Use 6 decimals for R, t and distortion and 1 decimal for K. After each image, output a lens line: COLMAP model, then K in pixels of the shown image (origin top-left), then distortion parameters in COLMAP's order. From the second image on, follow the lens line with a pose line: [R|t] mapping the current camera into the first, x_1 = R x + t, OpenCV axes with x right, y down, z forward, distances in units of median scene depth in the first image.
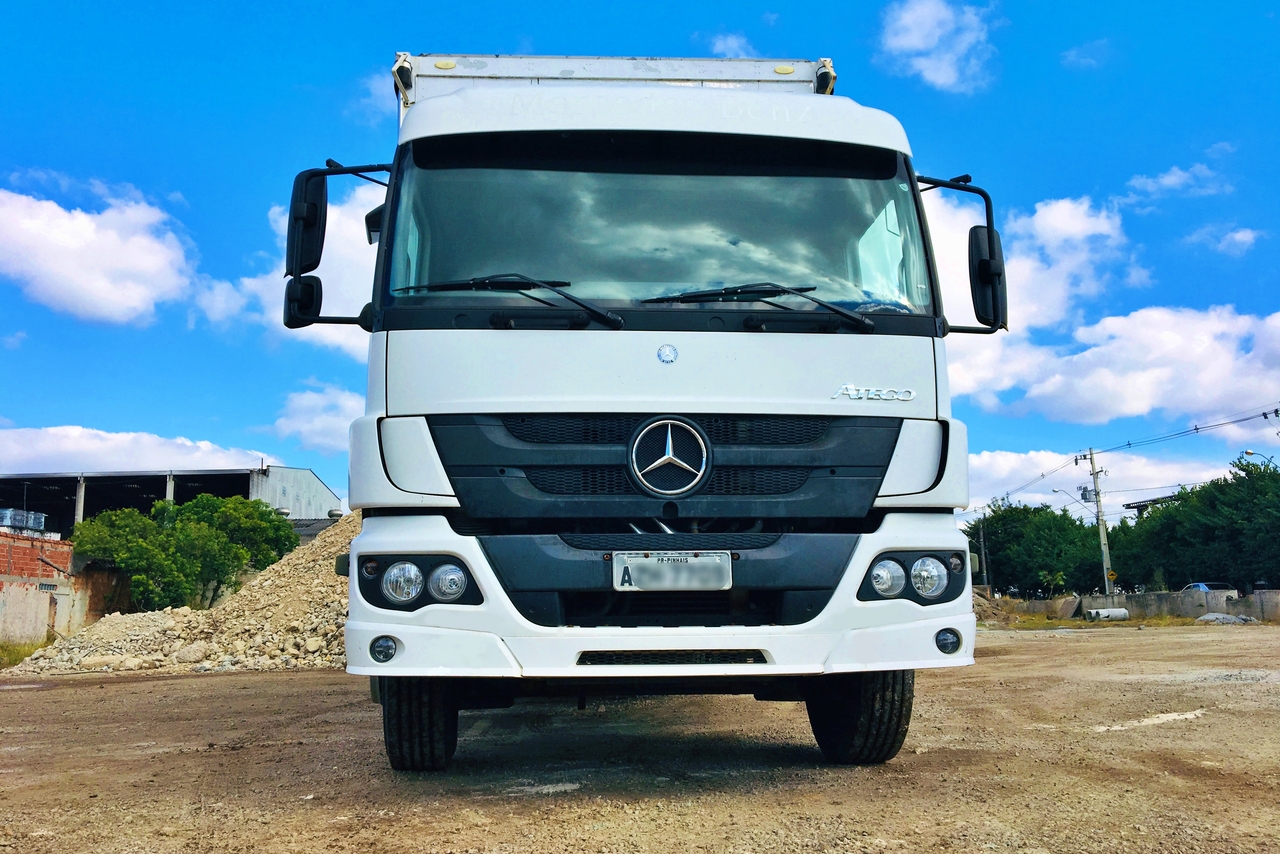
lens RADIAL K [[1065.7, 0, 640.0], [0, 1065.7, 427.0], [0, 0, 1]] dist [0.129871, -0.351562]
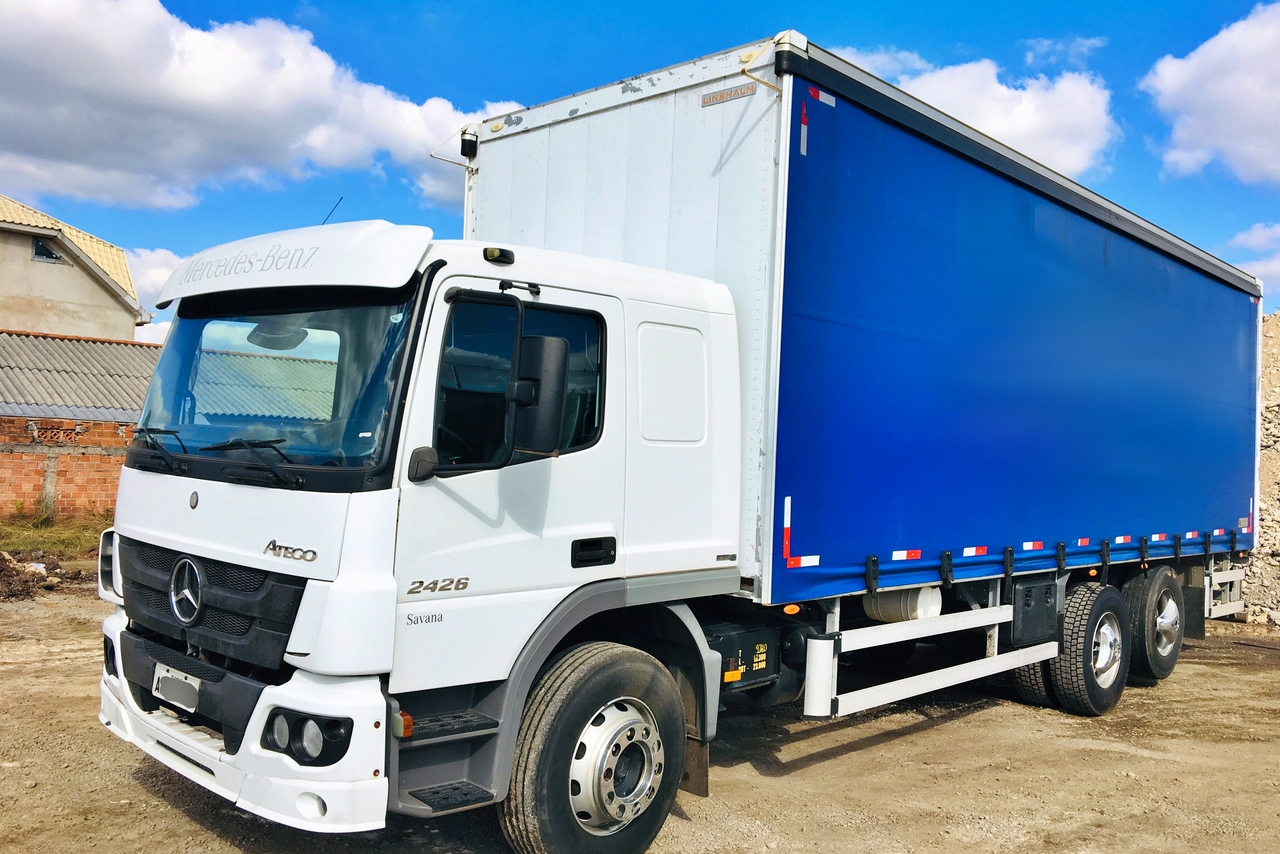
lens RADIAL K [[1065.7, 0, 640.0], [0, 1065.7, 427.0], [0, 0, 1]] dist [0.129871, -0.351562]
pose [[0.670563, 0.032497, -0.741140, 1.214010], [0.069032, 0.991972, 0.105953, -0.237203], [0.738634, -0.122211, 0.662936, 0.587677]]
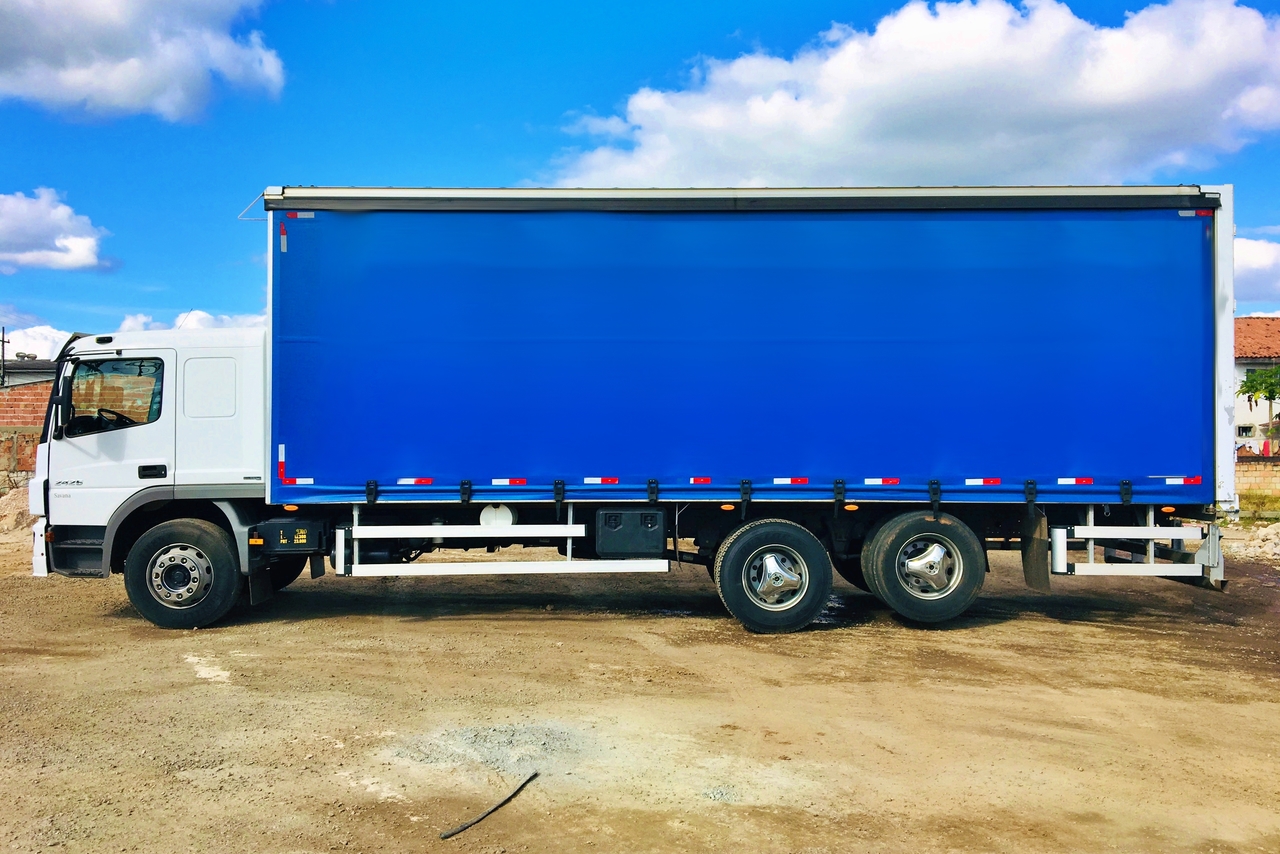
lens RADIAL K [[1065.7, 0, 640.0], [0, 1065.7, 427.0], [0, 0, 1]] dist [0.129871, -0.351562]
pose [[-0.061379, 0.014655, -0.998007, 2.815411], [0.172378, 0.985023, 0.003863, 0.119076], [0.983117, -0.171797, -0.062985, 2.694581]]
